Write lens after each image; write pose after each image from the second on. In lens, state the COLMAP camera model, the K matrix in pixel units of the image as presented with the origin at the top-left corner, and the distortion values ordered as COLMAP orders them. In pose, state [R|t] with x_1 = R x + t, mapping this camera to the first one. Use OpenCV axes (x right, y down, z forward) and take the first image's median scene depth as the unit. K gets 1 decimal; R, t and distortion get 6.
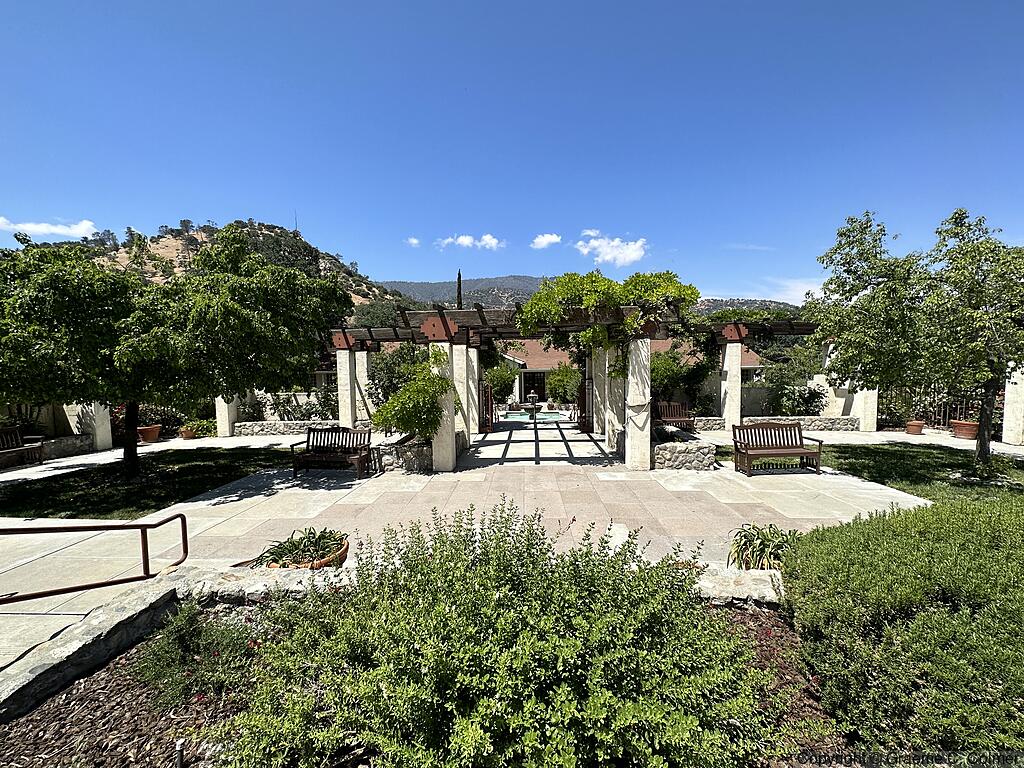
lens RADIAL K [[411.4, 0, 513.9], [0, 411.4, 386.1], [0, 0, 1]] dist [-0.001147, -0.000024]
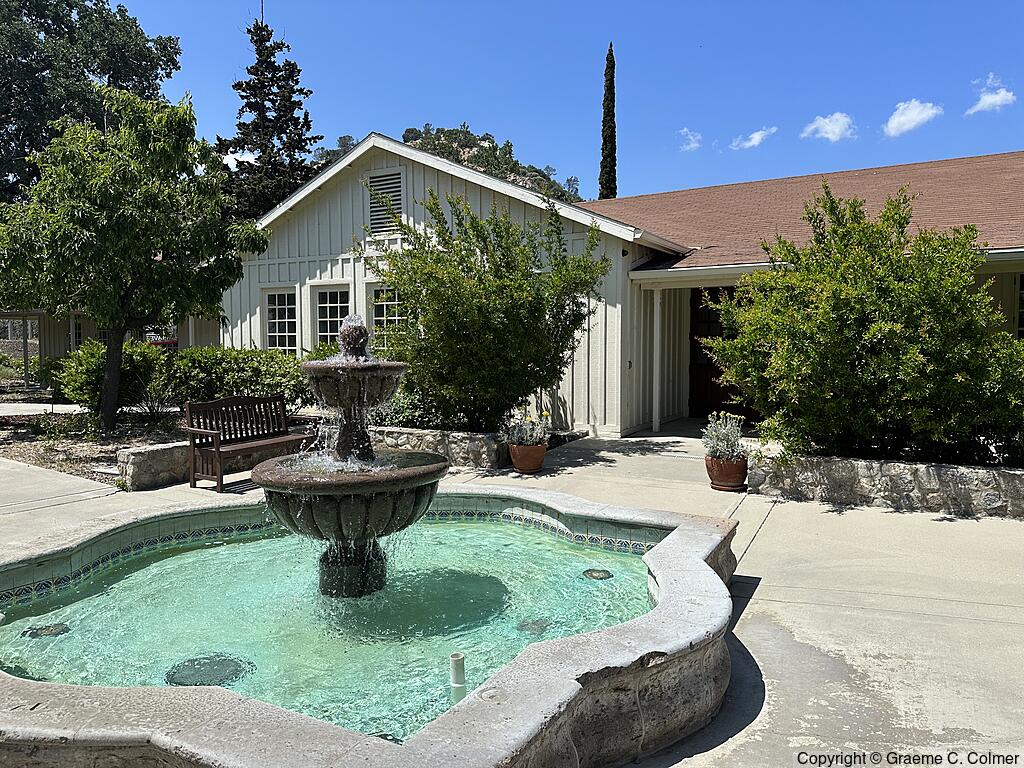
lens RADIAL K [[726.4, 0, 514.1], [0, 726.4, 384.7], [0, 0, 1]] dist [0.014859, -0.001687]
pose [[0.899155, 0.036619, -0.436095, 0.295161], [-0.040403, 0.999183, 0.000599, 0.046308], [0.435760, 0.017081, 0.899901, 1.556990]]
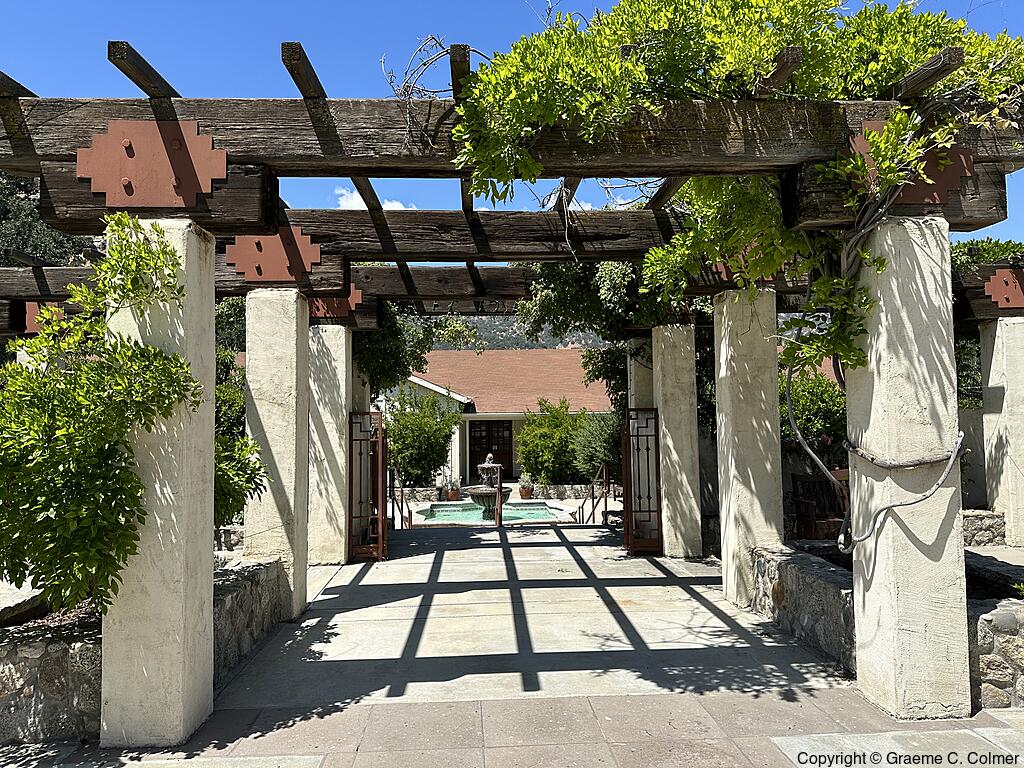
lens RADIAL K [[726.4, 0, 506.5], [0, 726.4, 380.2], [0, 0, 1]] dist [0.014859, -0.001687]
pose [[0.996963, 0.003349, 0.077809, 0.002151], [0.005104, 0.994118, -0.108186, 0.027642], [-0.077713, 0.108255, 0.991081, 0.348960]]
